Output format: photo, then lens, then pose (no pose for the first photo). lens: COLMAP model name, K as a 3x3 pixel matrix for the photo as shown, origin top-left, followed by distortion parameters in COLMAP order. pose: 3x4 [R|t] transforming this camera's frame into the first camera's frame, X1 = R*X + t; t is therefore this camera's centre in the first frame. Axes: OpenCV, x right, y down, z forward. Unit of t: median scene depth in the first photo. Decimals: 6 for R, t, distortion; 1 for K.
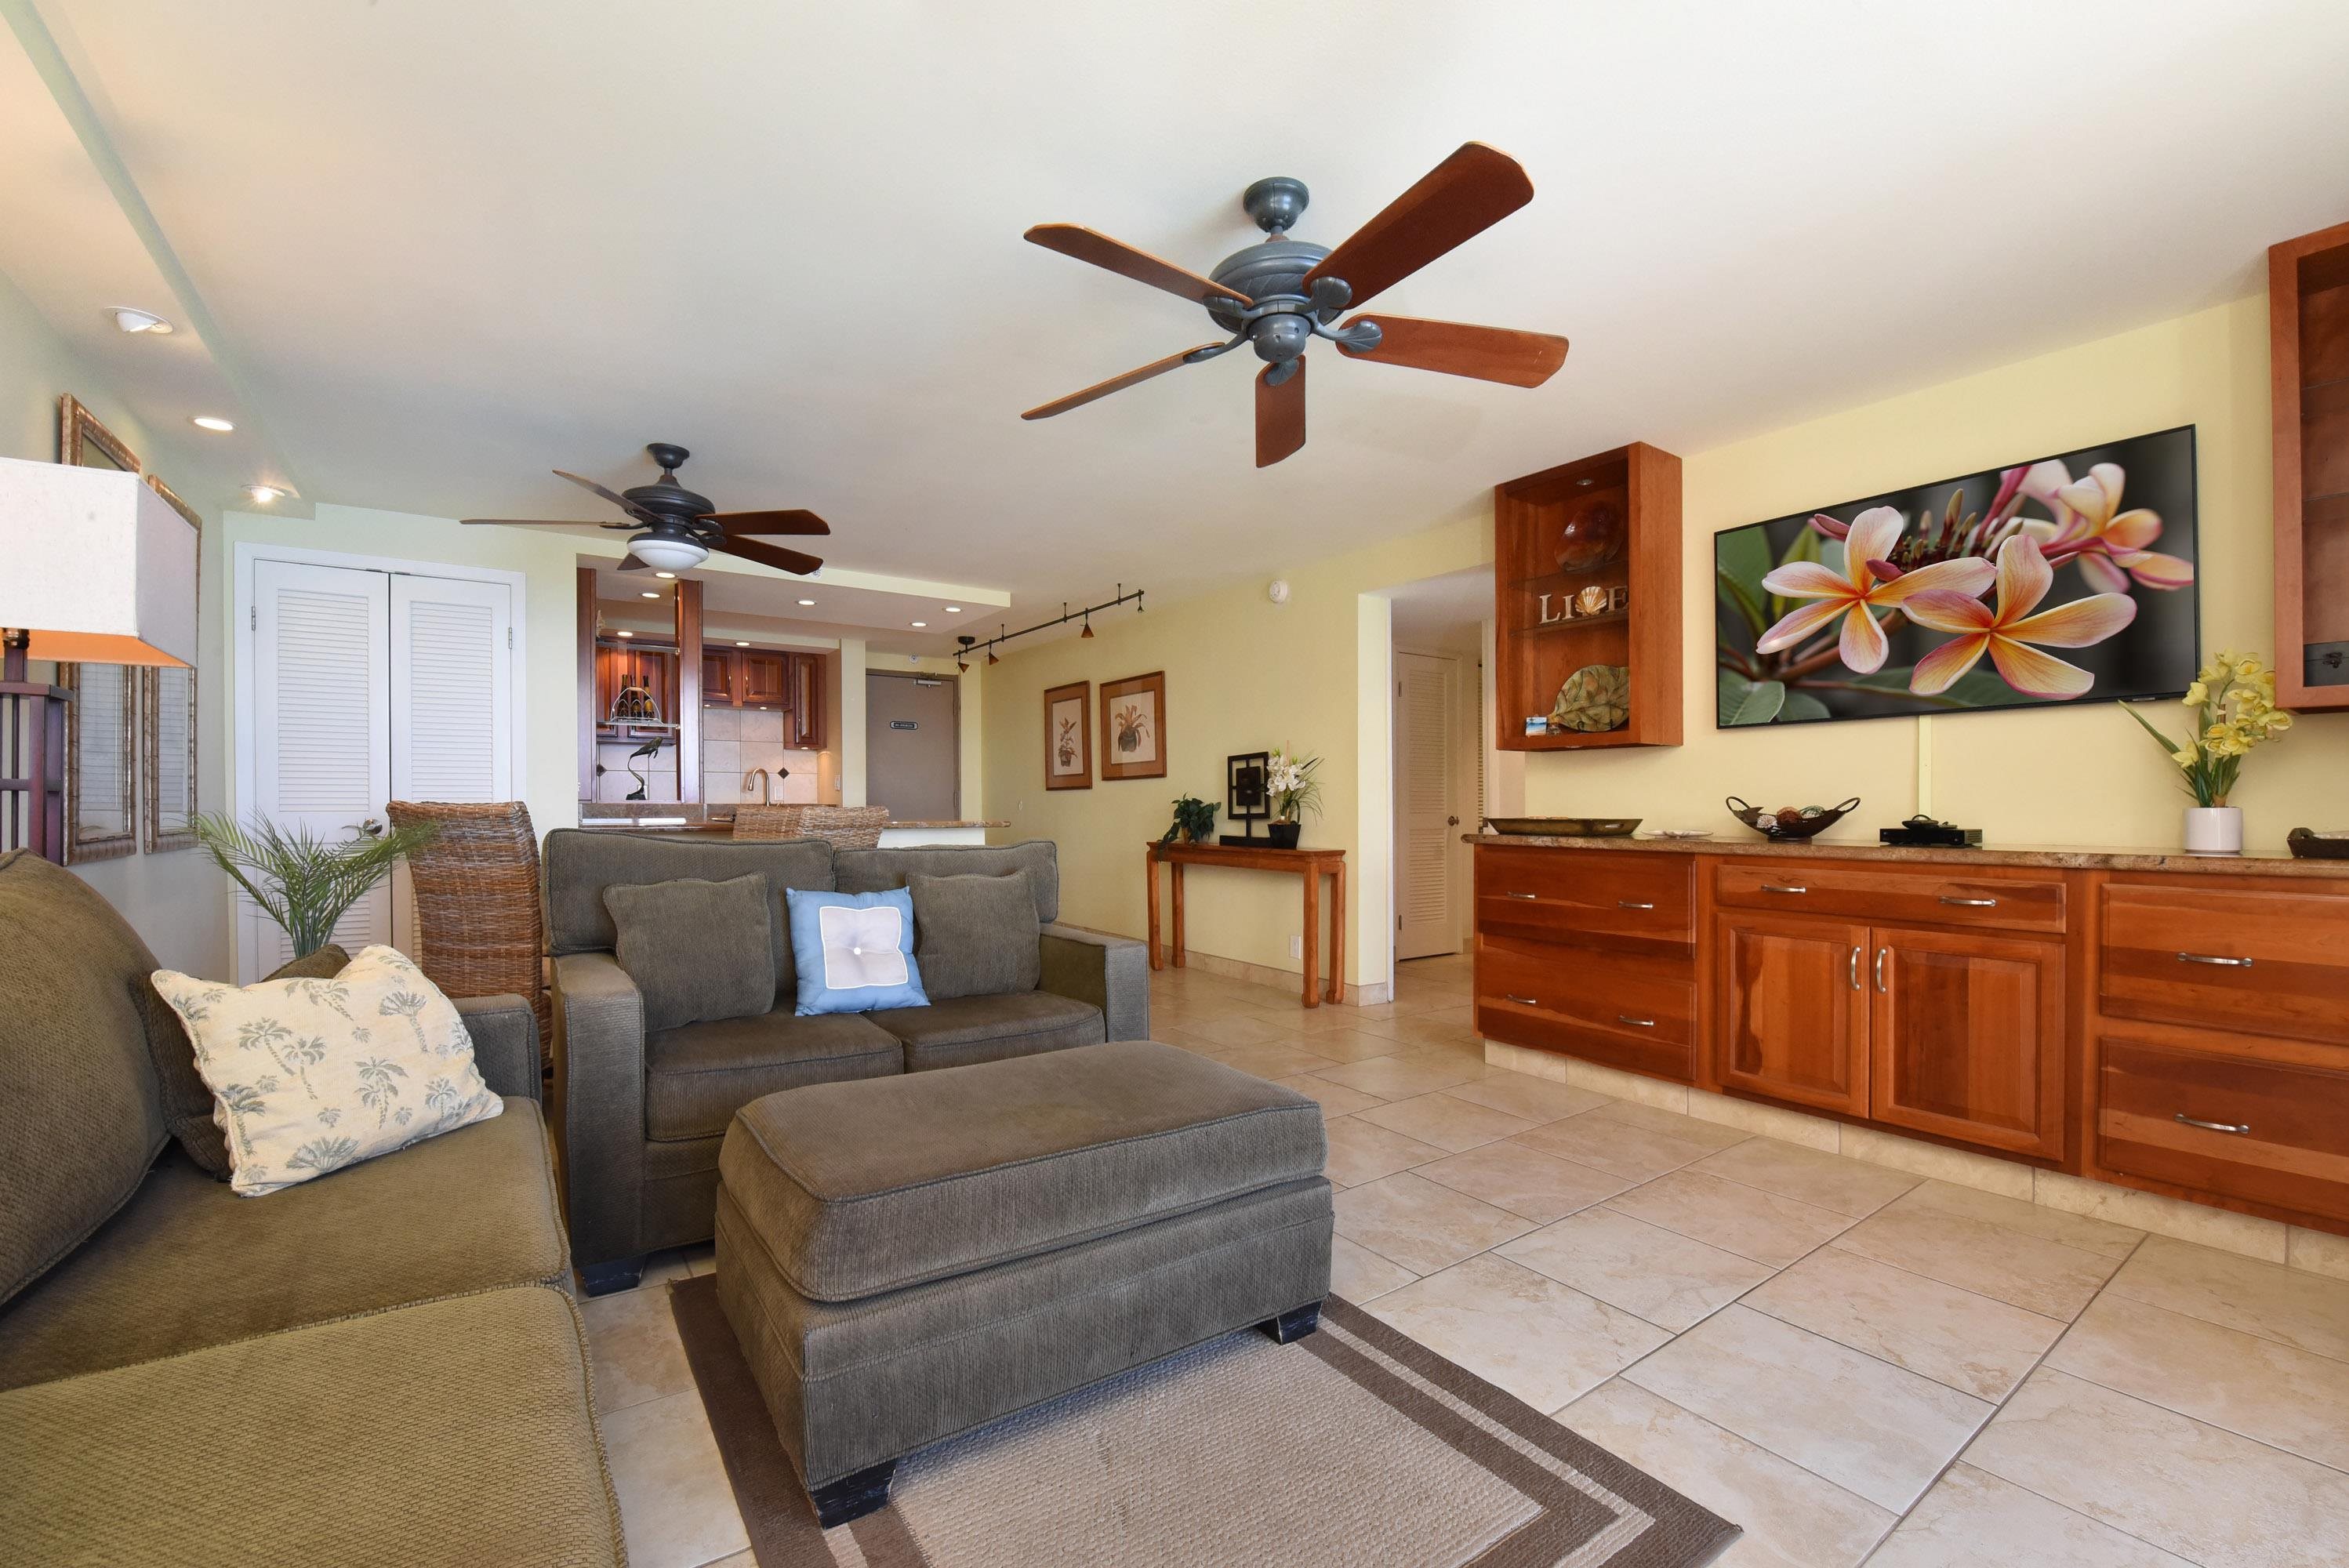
lens RADIAL K [[951.8, 0, 1132.1], [0, 951.8, 824.3], [0, 0, 1]] dist [-0.002735, -0.000129]
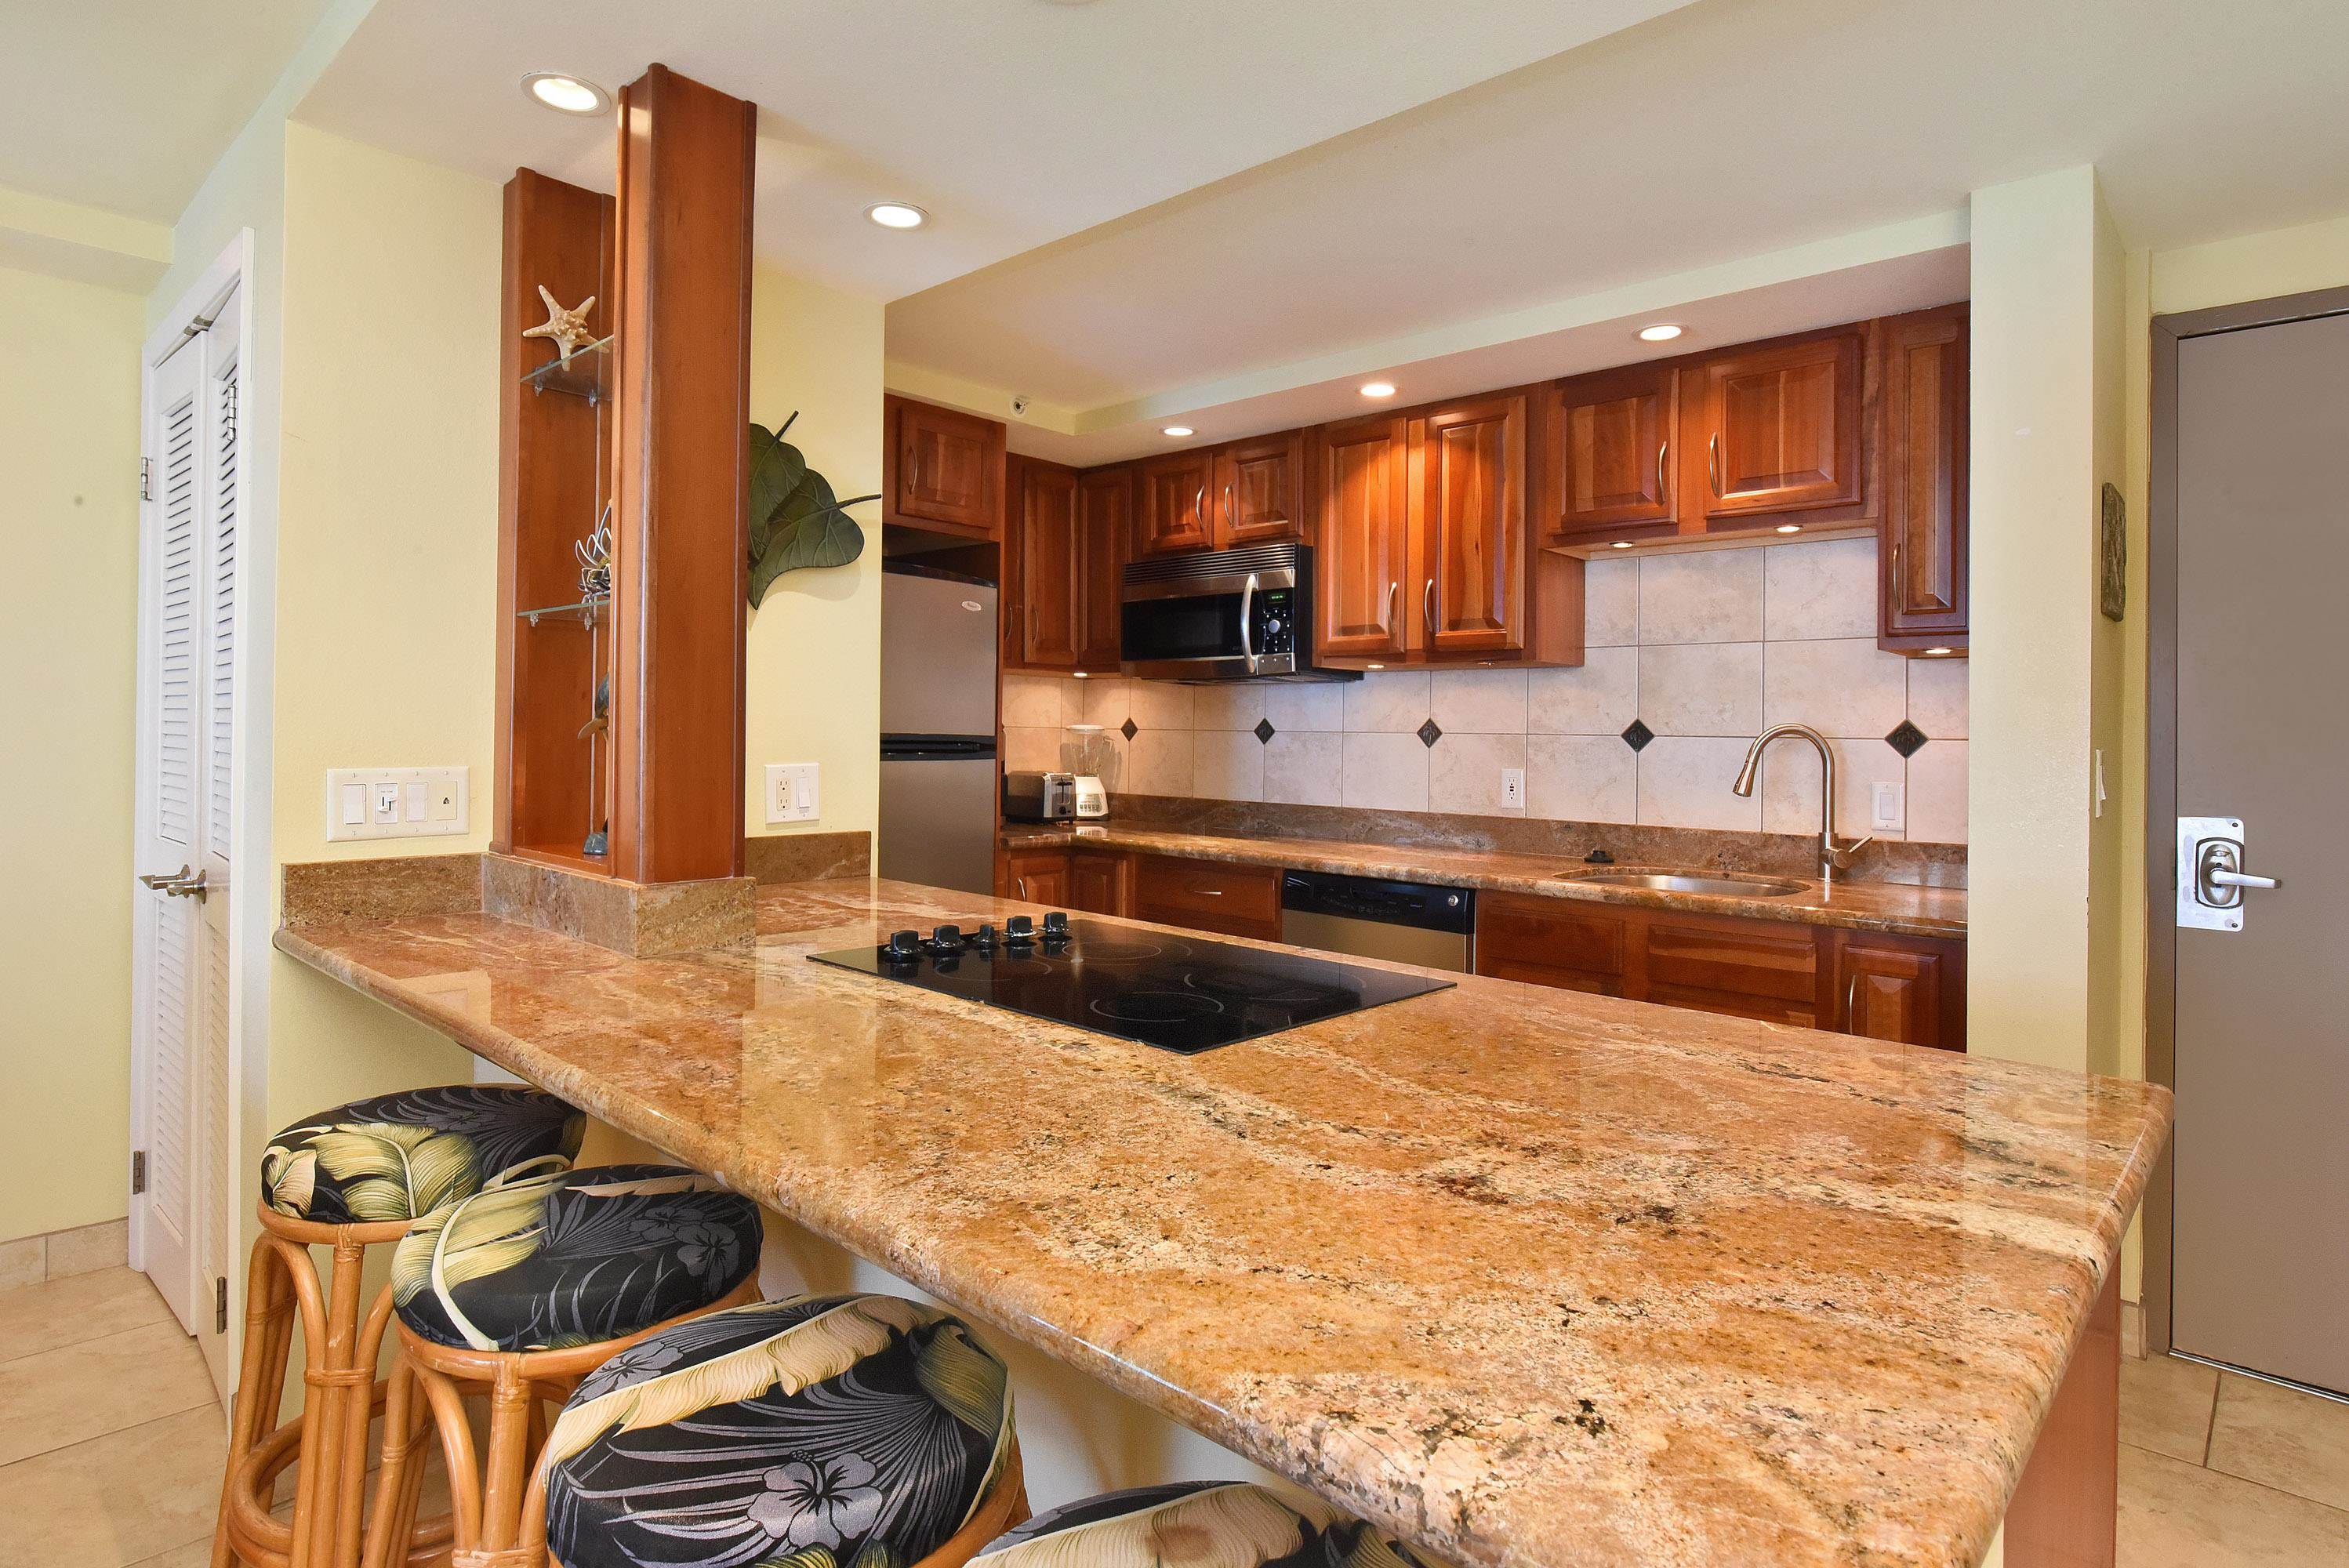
lens RADIAL K [[1275.2, 0, 1169.8], [0, 1275.2, 747.8], [0, 0, 1]] dist [-0.000888, -0.000310]
pose [[0.228971, 0.009996, -0.973382, -0.086153], [-0.038683, 0.999251, 0.001162, -0.113936], [0.972664, 0.037387, 0.229186, 1.834610]]
